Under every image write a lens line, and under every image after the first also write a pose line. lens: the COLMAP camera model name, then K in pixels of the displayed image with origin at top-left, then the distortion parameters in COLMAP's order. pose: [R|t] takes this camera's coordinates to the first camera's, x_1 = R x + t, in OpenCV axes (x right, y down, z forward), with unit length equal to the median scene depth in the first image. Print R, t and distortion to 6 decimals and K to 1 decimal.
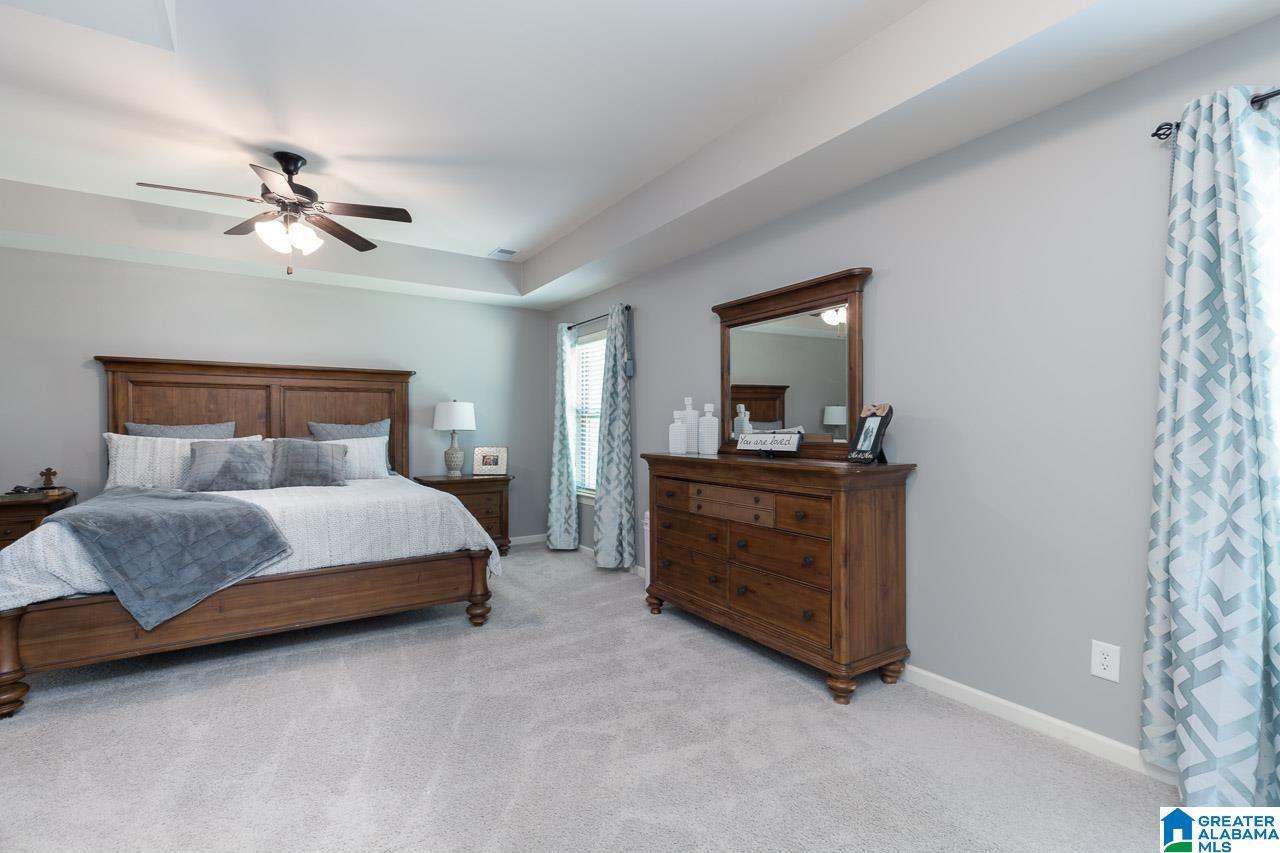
lens RADIAL K [[583.2, 0, 643.8], [0, 583.2, 428.9], [0, 0, 1]] dist [-0.000066, 0.000392]
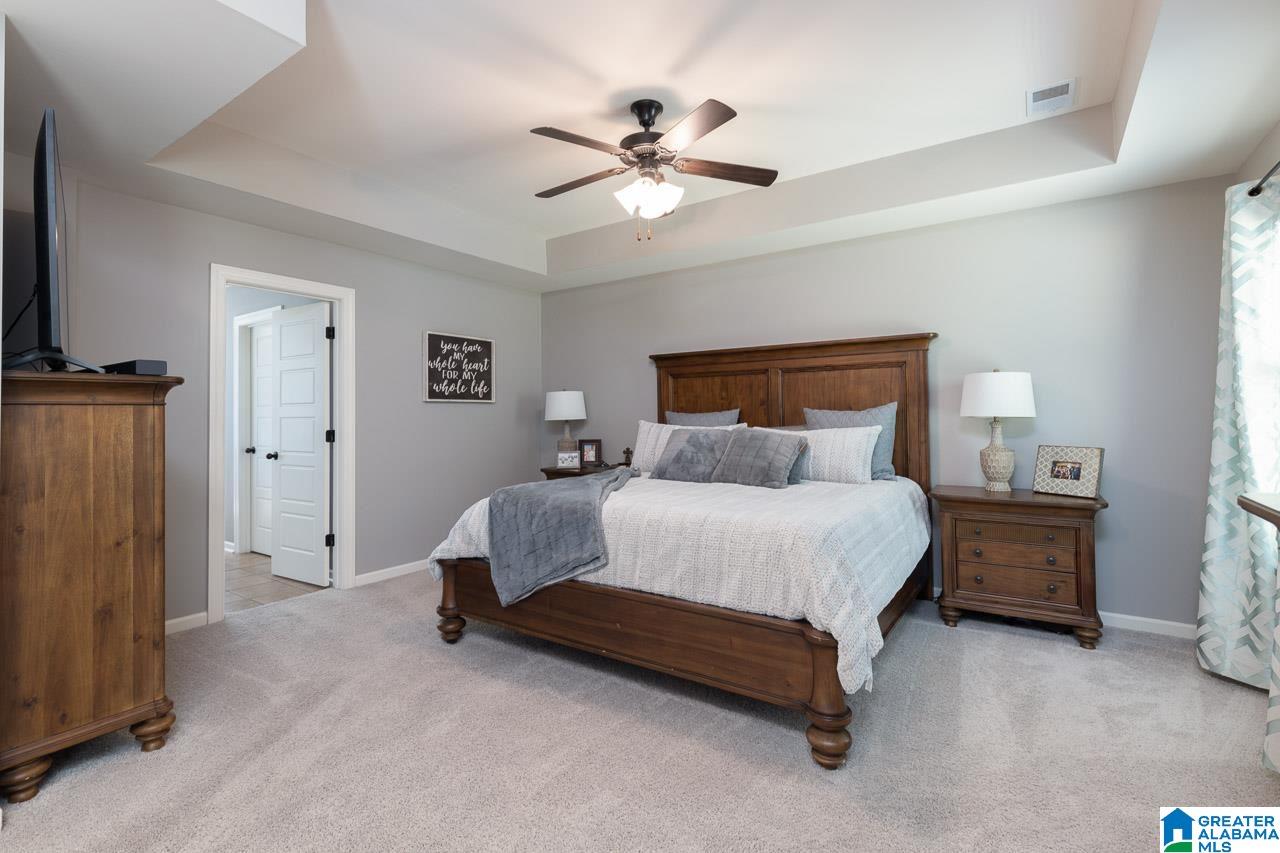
lens RADIAL K [[583.2, 0, 627.7], [0, 583.2, 402.4], [0, 0, 1]] dist [-0.000066, 0.000392]
pose [[0.366624, -0.023503, -0.930072, 0.123910], [0.004348, 0.999713, -0.023549, -0.001001], [0.930359, 0.004590, 0.366621, 0.428144]]
